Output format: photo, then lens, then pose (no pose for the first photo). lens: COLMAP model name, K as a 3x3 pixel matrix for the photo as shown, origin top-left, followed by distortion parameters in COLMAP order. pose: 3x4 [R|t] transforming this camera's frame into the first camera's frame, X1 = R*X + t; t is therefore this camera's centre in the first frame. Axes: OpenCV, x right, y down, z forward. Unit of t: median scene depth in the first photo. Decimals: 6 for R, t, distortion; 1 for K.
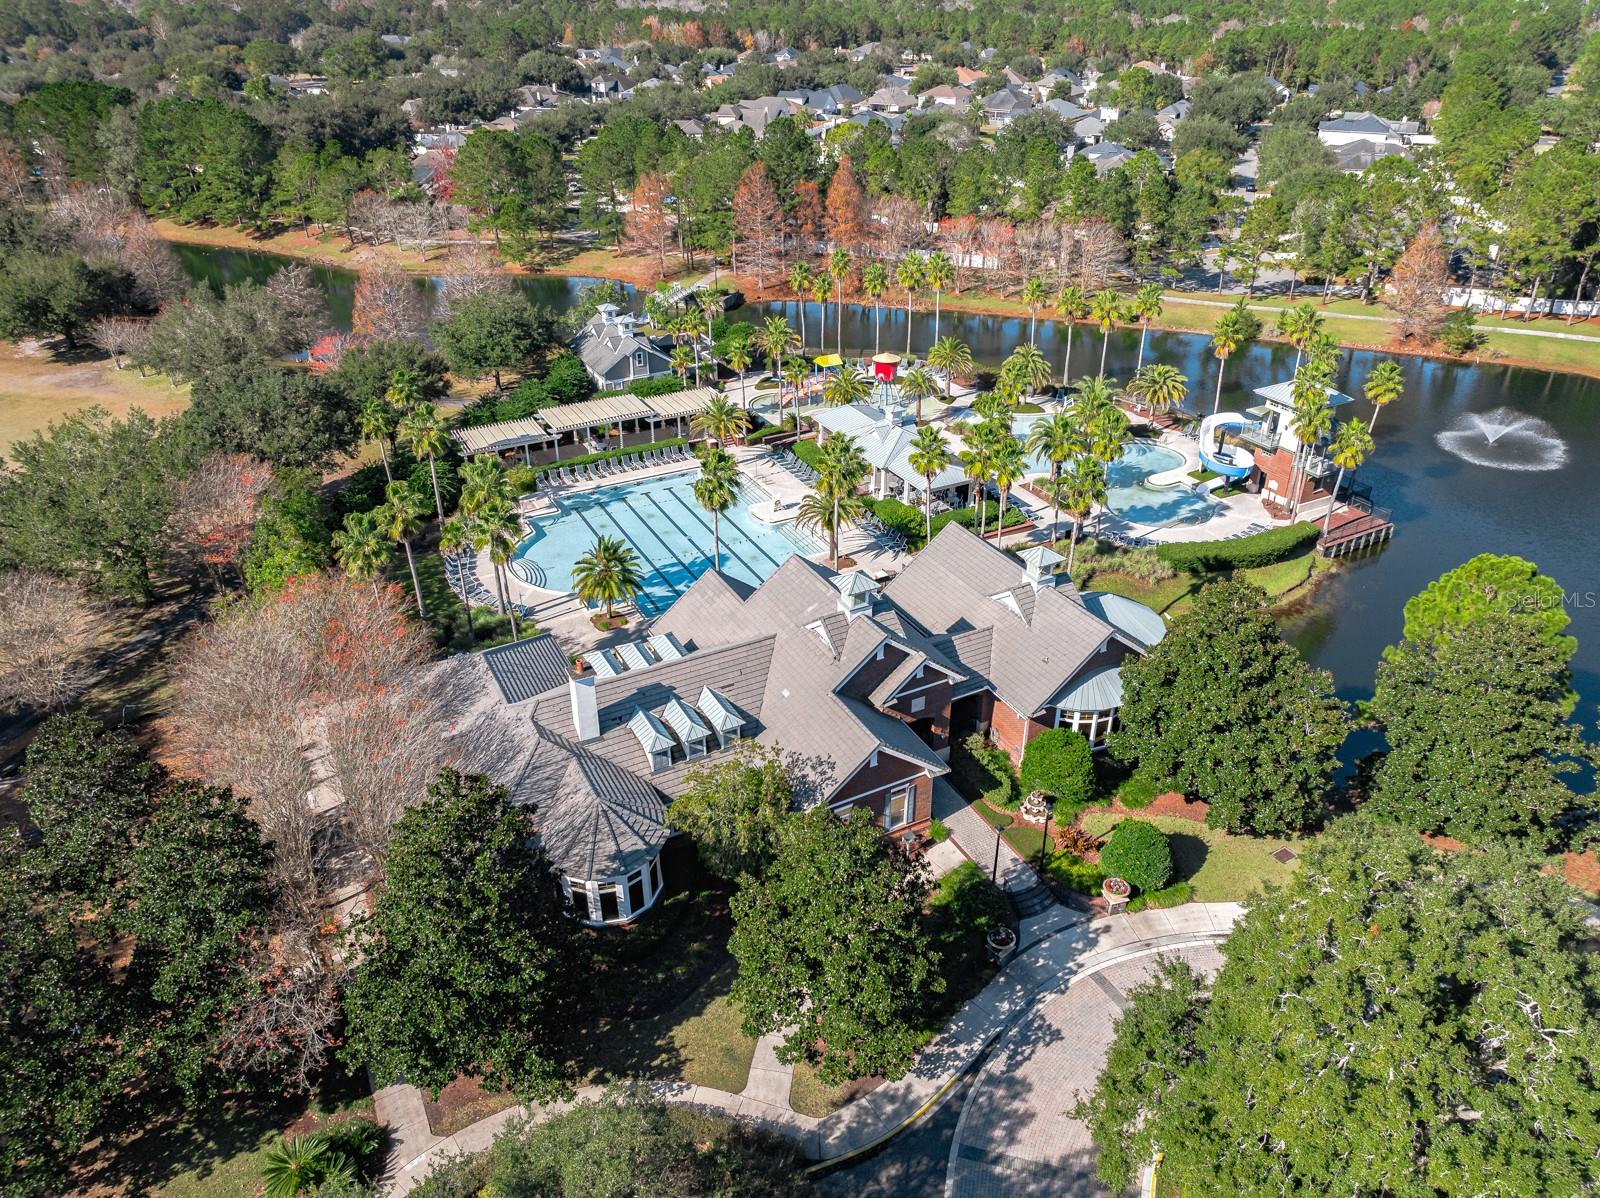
lens RADIAL K [[1124.7, 0, 803.9], [0, 1124.7, 605.4], [0, 0, 1]] dist [-0.028379, 0.012833]
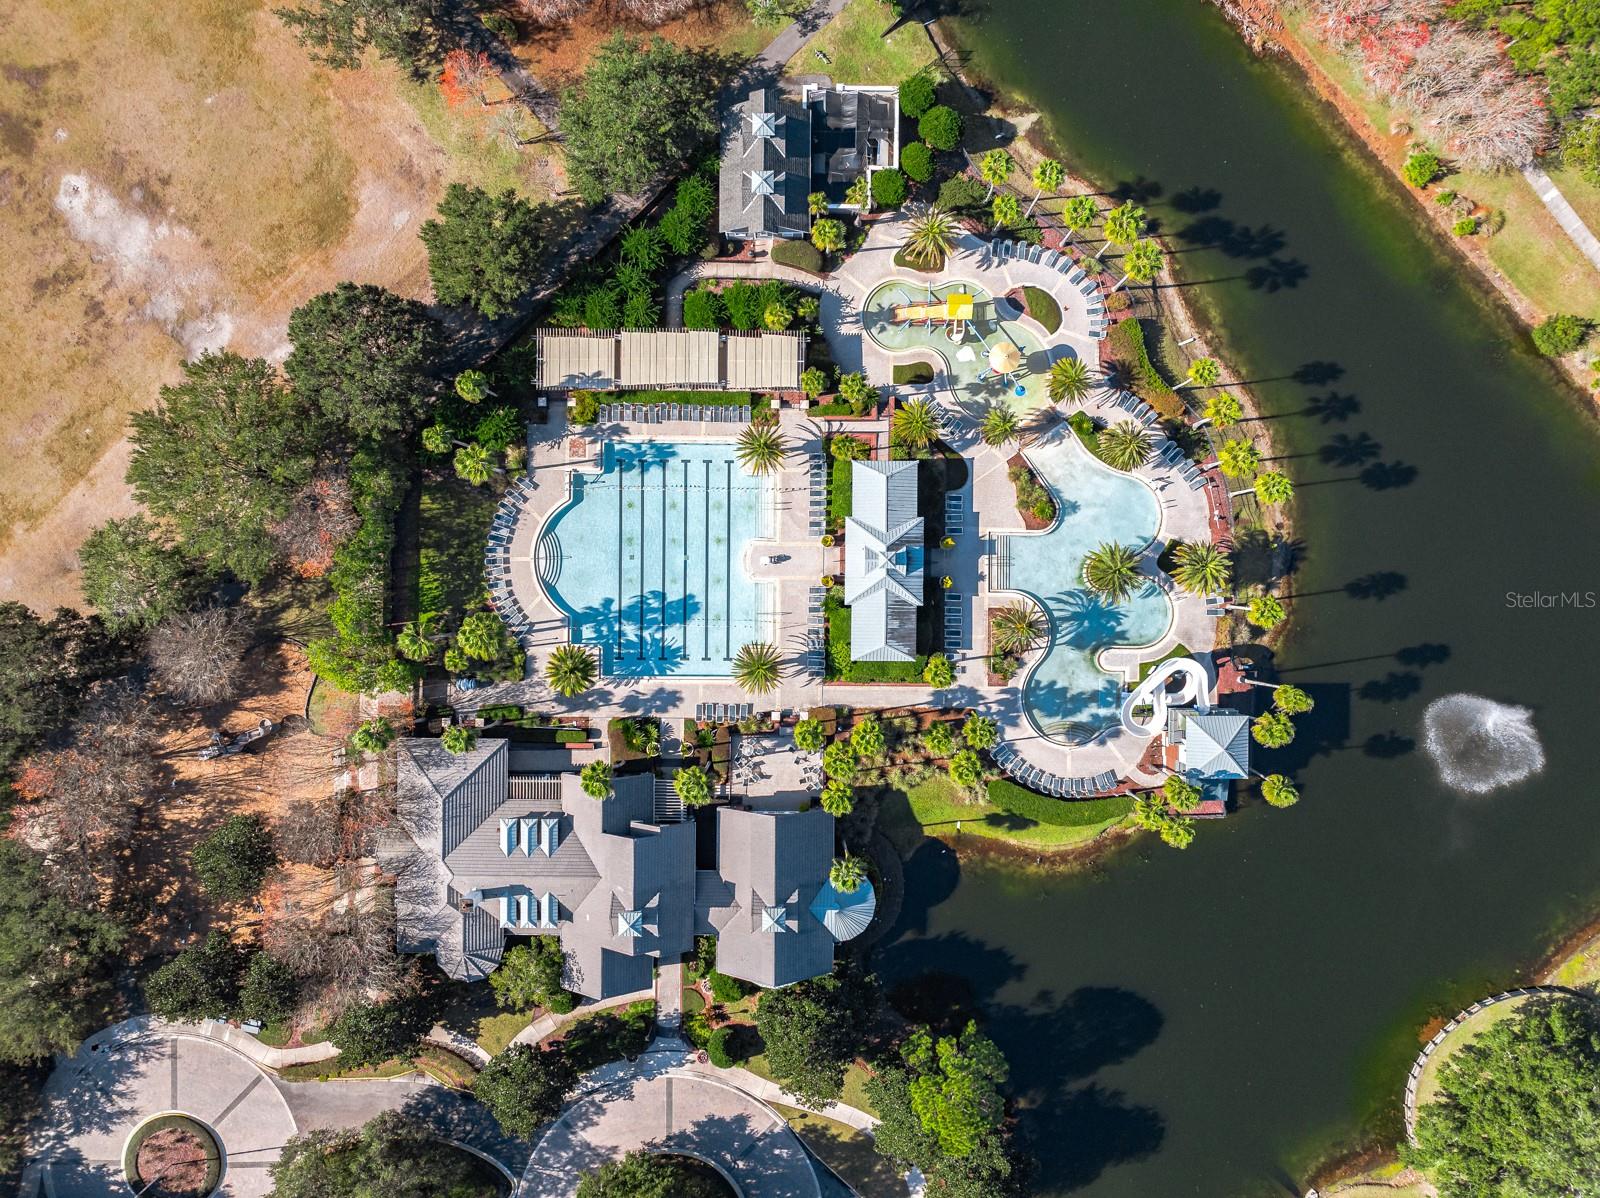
lens RADIAL K [[1124.7, 0, 804.5], [0, 1124.7, 593.3], [0, 0, 1]] dist [-0.028379, 0.012833]
pose [[0.879979, 0.474679, 0.017812, 0.004914], [-0.253131, 0.436876, 0.863171, -1.098131], [0.401947, -0.764081, 0.504598, 0.407345]]
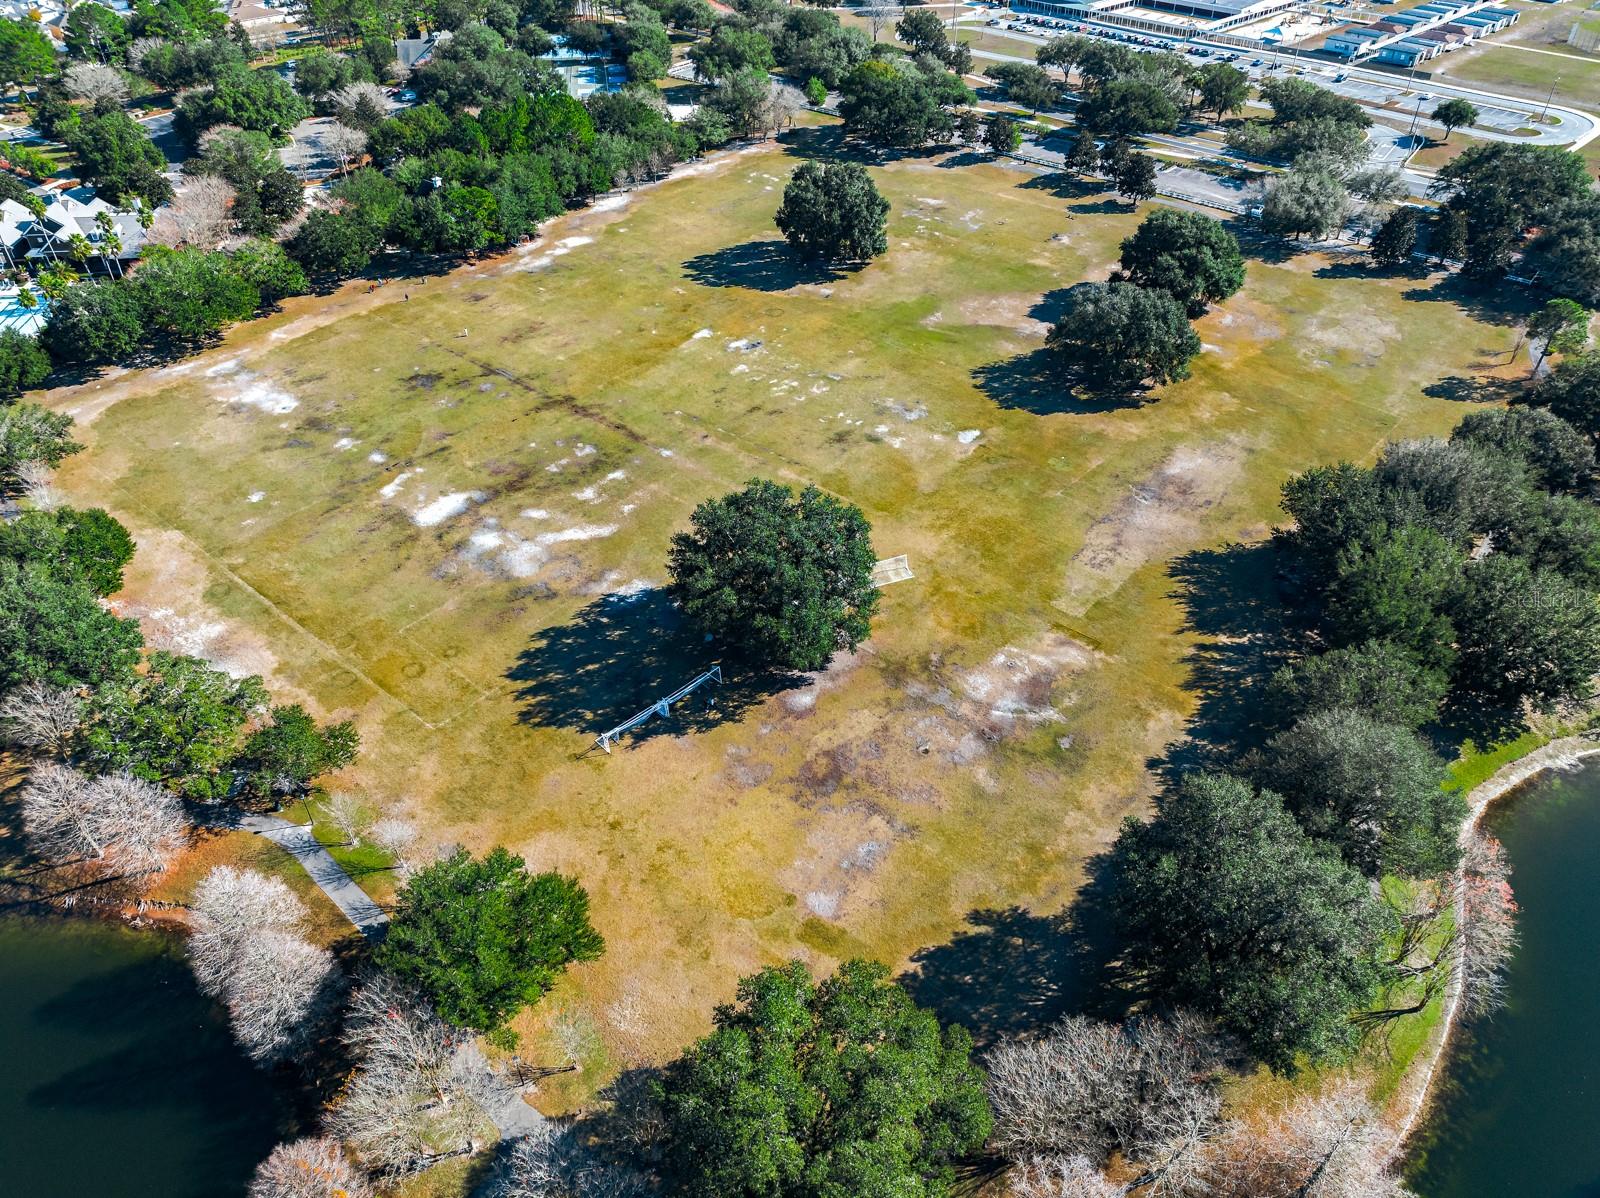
lens RADIAL K [[1124.7, 0, 798.4], [0, 1124.7, 596.7], [0, 0, 1]] dist [-0.028379, 0.012833]
pose [[-0.924701, -0.233421, 0.300737, -2.259638], [0.194665, 0.388963, 0.900452, -1.444552], [-0.327160, 0.891191, -0.314236, 1.591619]]
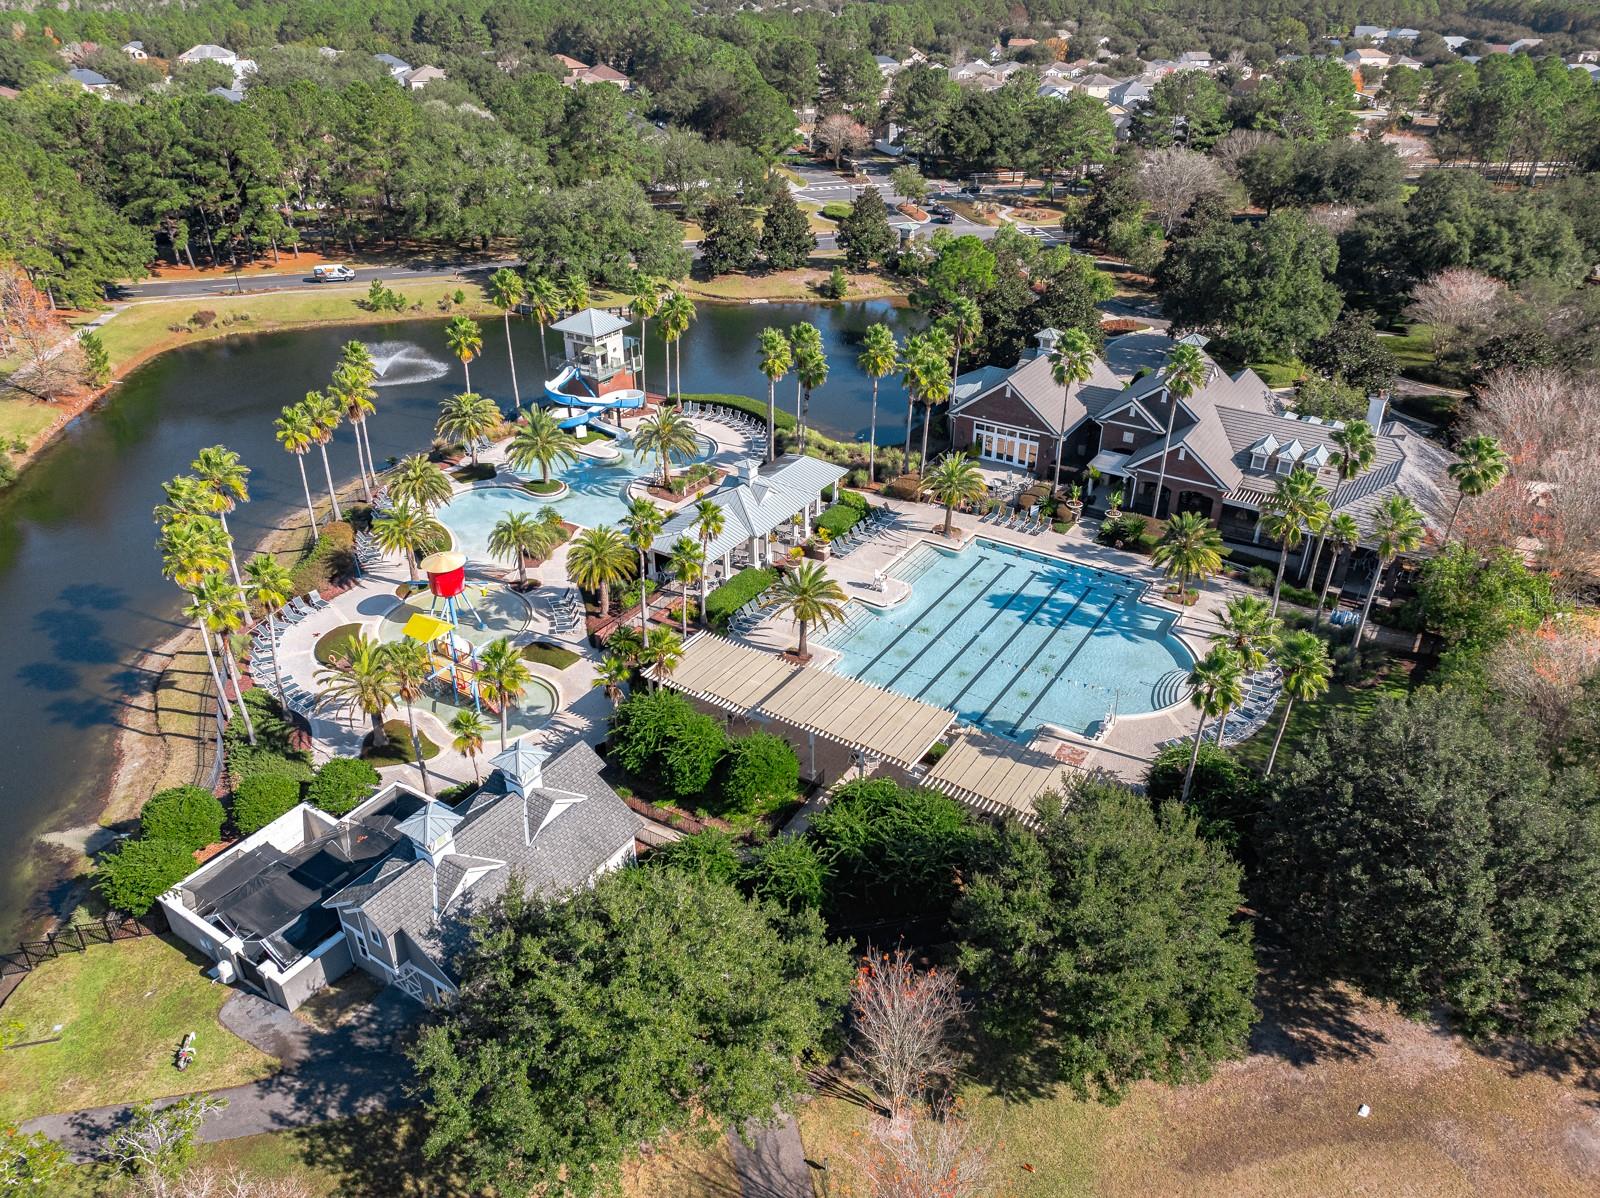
lens RADIAL K [[1124.7, 0, 802.6], [0, 1124.7, 603.0], [0, 0, 1]] dist [-0.028379, 0.012833]
pose [[-0.489471, -0.431781, 0.757617, -0.650774], [0.439980, 0.627827, 0.642067, -0.655026], [-0.752885, 0.647609, -0.117328, 1.162244]]
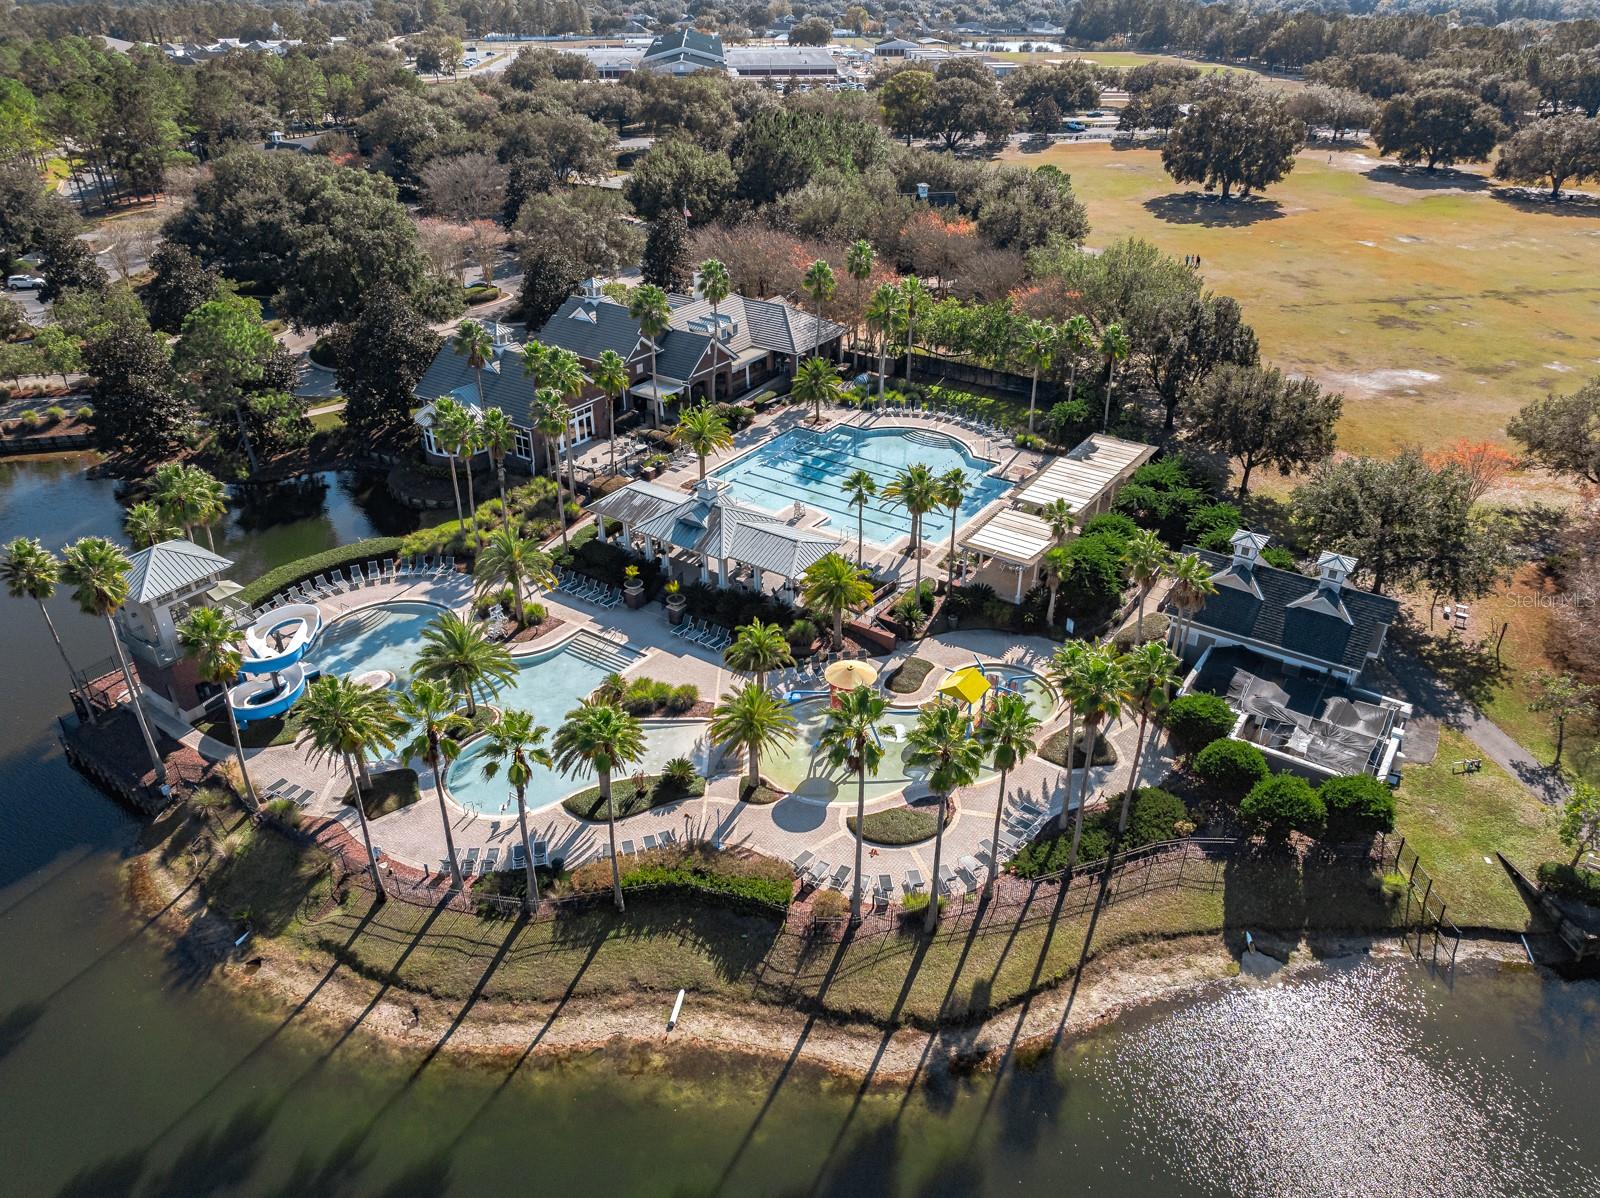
lens RADIAL K [[1124.7, 0, 804.7], [0, 1124.7, 595.9], [0, 0, 1]] dist [-0.028379, 0.012833]
pose [[-0.887082, 0.235618, -0.396951, 0.374437], [-0.227892, 0.524288, 0.820480, -0.851542], [0.401436, 0.818295, -0.411392, 1.471823]]
